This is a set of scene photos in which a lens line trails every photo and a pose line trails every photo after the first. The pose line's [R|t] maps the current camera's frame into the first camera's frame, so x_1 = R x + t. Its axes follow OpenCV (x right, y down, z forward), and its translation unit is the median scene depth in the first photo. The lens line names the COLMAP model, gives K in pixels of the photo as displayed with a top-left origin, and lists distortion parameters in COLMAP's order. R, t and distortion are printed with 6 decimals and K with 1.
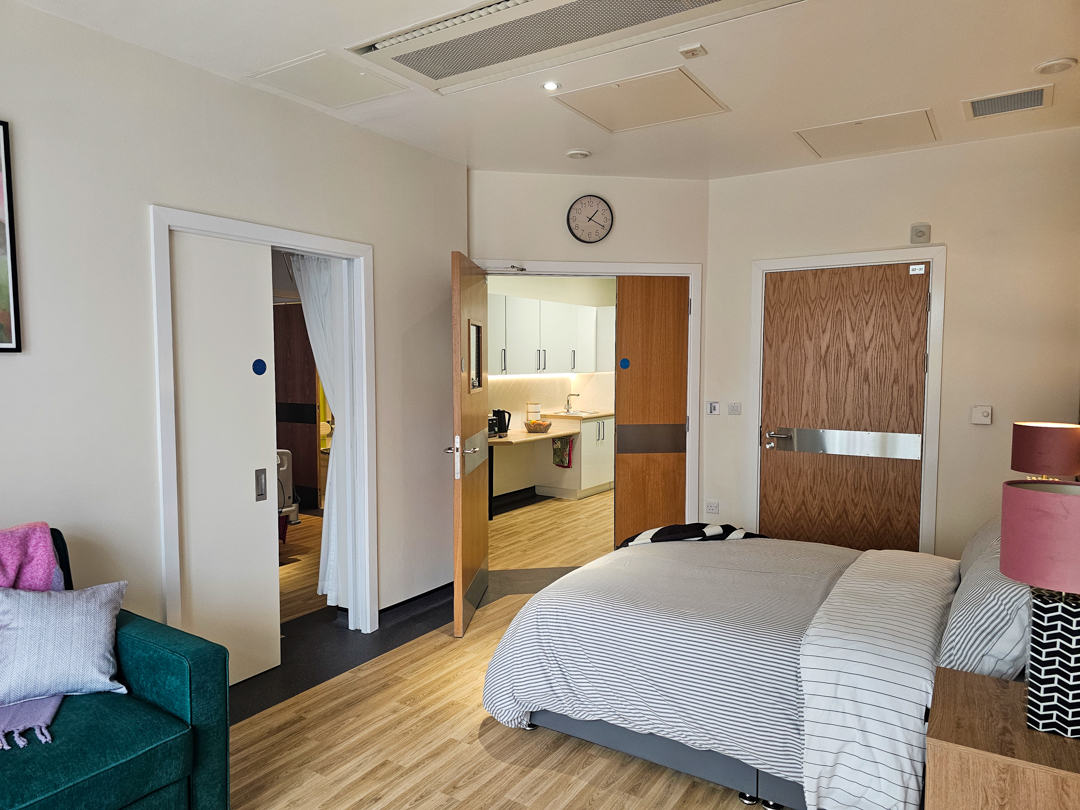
lens RADIAL K [[723.9, 0, 540.0], [0, 723.9, 405.0], [0, 0, 1]] dist [0.006201, 0.001613]
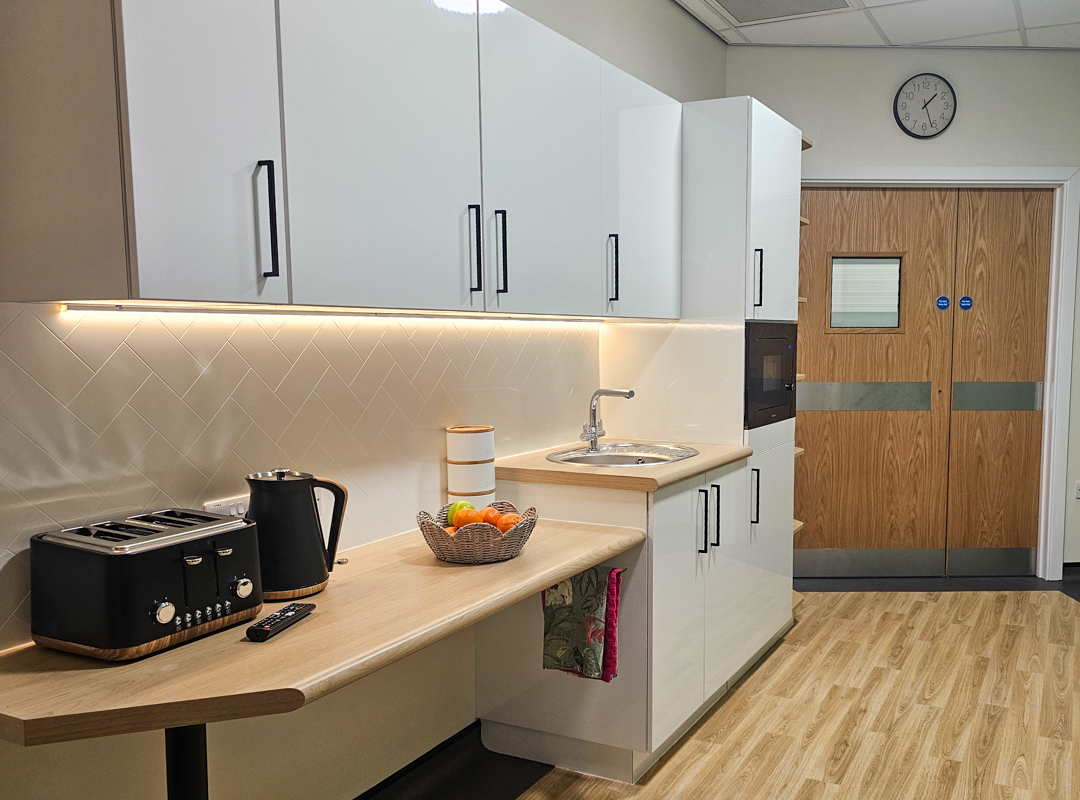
lens RADIAL K [[851.9, 0, 540.0], [0, 851.9, 400.0], [0, 0, 1]] dist [-0.000223, -0.000109]
pose [[0.999940, -0.010223, 0.003876, 0.016311], [0.010176, 0.999878, 0.011837, -0.016348], [-0.003997, -0.011797, 0.999922, 0.695837]]
